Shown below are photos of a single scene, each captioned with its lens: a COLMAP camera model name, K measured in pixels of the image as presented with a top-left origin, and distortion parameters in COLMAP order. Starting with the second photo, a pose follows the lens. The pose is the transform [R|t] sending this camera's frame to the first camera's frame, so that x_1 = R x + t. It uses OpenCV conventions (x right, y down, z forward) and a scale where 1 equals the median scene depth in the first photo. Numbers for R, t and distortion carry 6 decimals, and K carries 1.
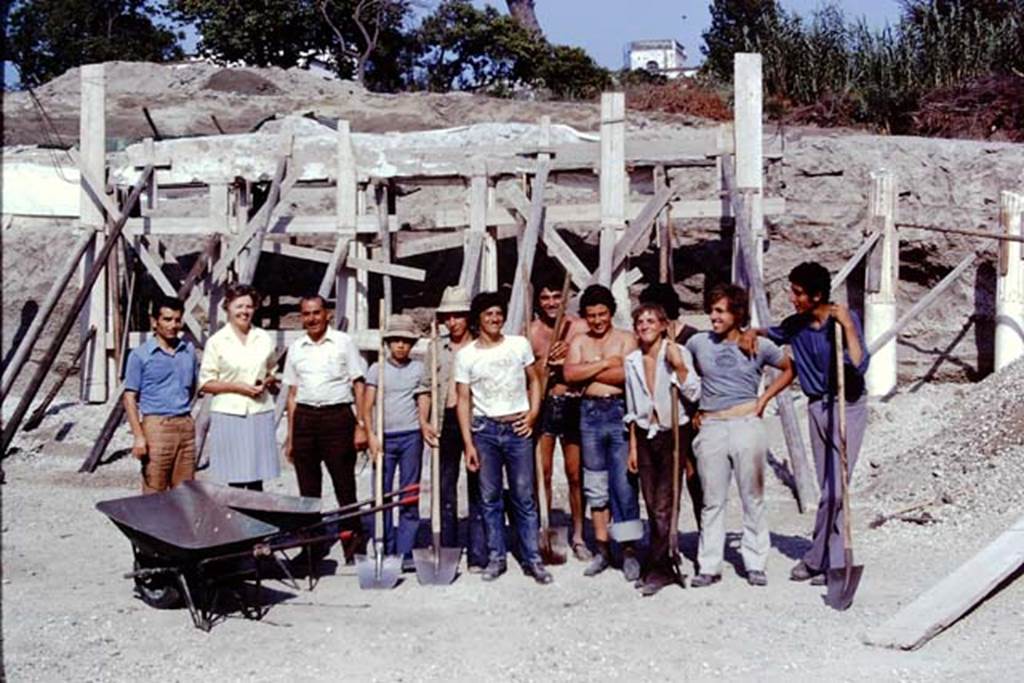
lens RADIAL K [[1603.2, 0, 512.0], [0, 1603.2, 341.5], [0, 0, 1]] dist [-0.216550, -0.105402]
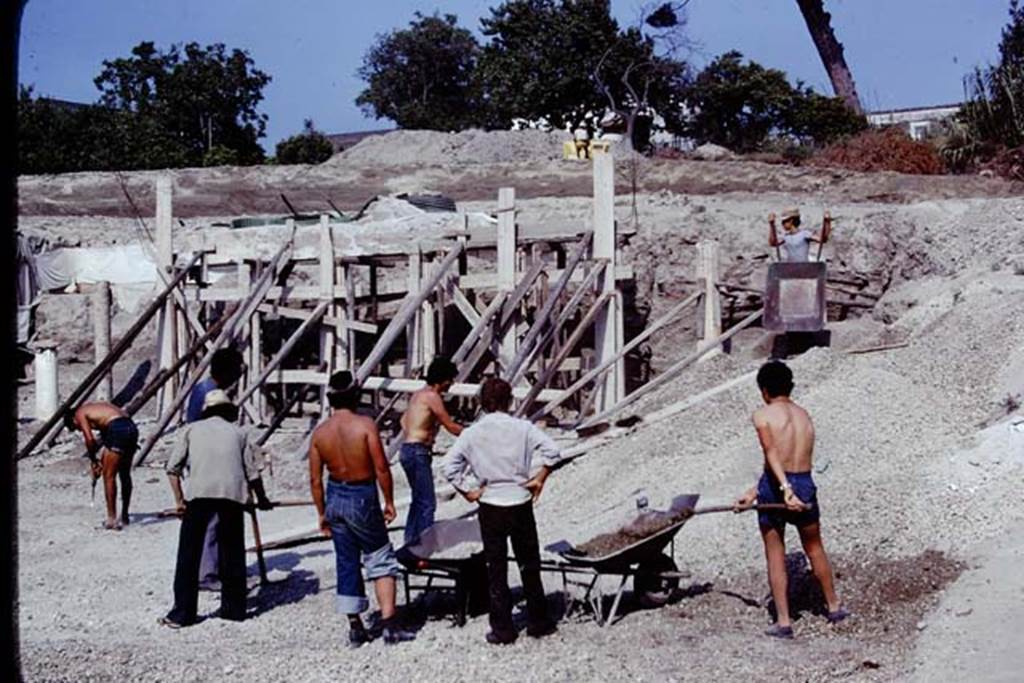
lens RADIAL K [[1603.2, 0, 512.0], [0, 1603.2, 341.5], [0, 0, 1]] dist [-0.216550, -0.105402]
pose [[0.956099, -0.009016, -0.292905, 0.437746], [0.004080, 0.999839, -0.017459, -0.007080], [0.293016, 0.015497, 0.955982, -0.244348]]
